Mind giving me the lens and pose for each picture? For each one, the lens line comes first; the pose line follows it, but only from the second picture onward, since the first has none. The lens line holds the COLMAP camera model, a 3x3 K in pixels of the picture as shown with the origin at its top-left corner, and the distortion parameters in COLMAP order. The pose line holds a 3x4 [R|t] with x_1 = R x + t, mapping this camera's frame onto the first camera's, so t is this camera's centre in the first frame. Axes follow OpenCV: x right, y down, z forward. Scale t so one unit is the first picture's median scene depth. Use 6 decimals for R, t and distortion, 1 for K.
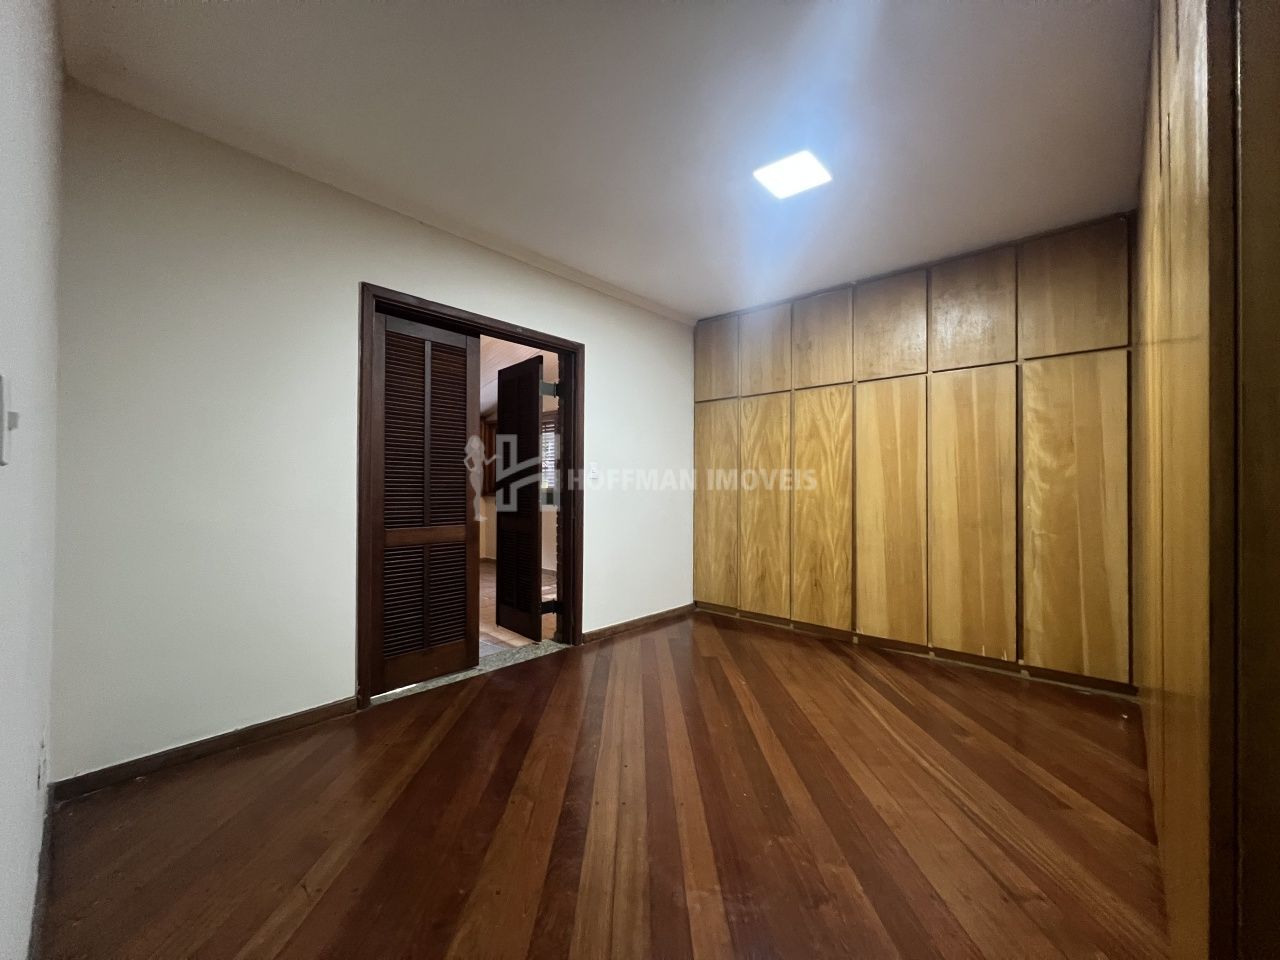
lens RADIAL K [[511.7, 0, 638.3], [0, 511.7, 481.5], [0, 0, 1]] dist [-0.000018, 0.000038]
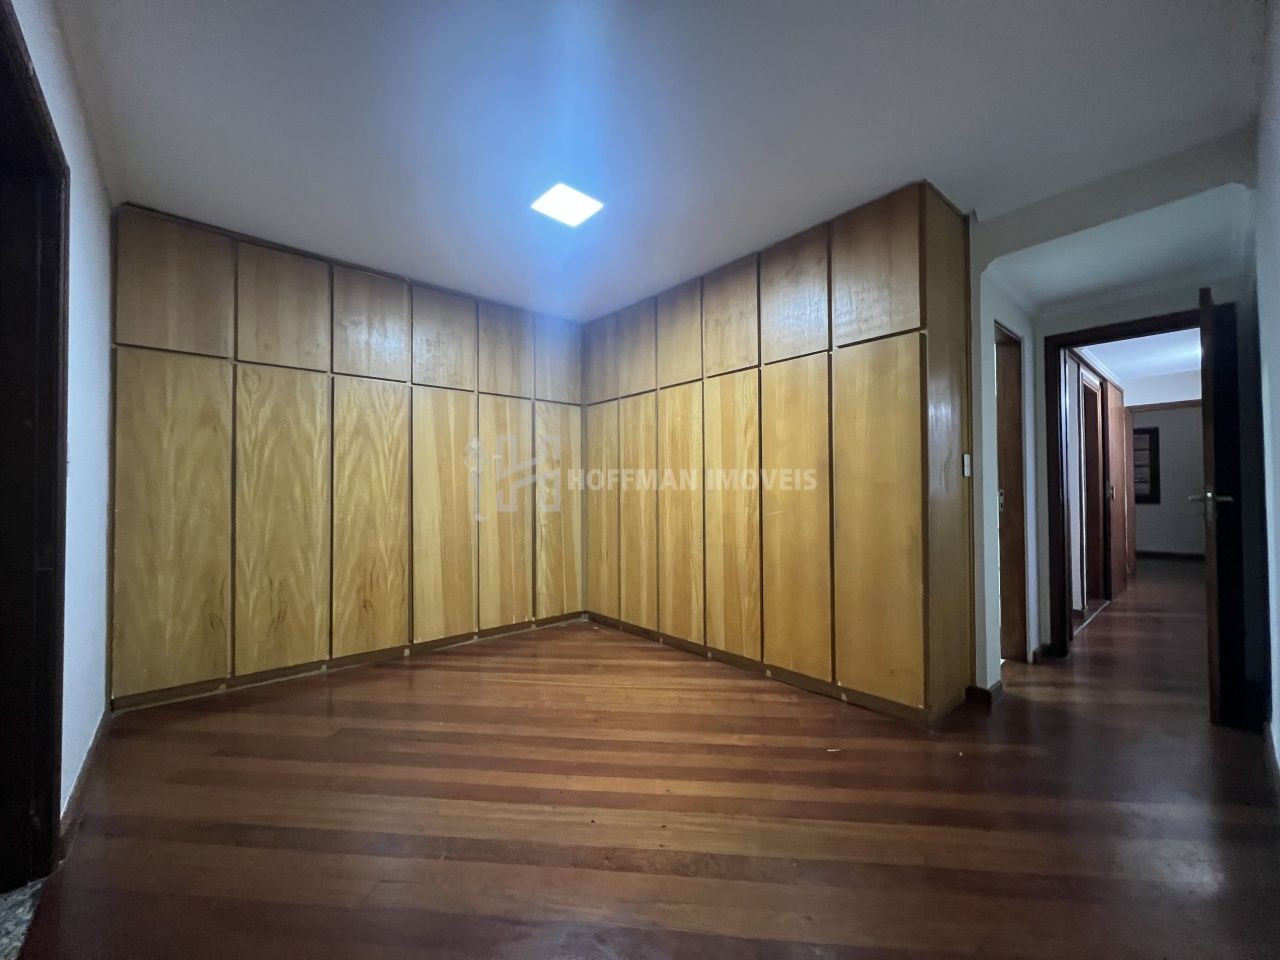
lens RADIAL K [[511.7, 0, 638.3], [0, 511.7, 479.0], [0, 0, 1]] dist [-0.000018, 0.000038]
pose [[0.120482, 0.021871, 0.992475, -0.470393], [-0.001611, 0.999760, -0.021836, 0.006318], [-0.992714, 0.001032, 0.120488, 0.450473]]
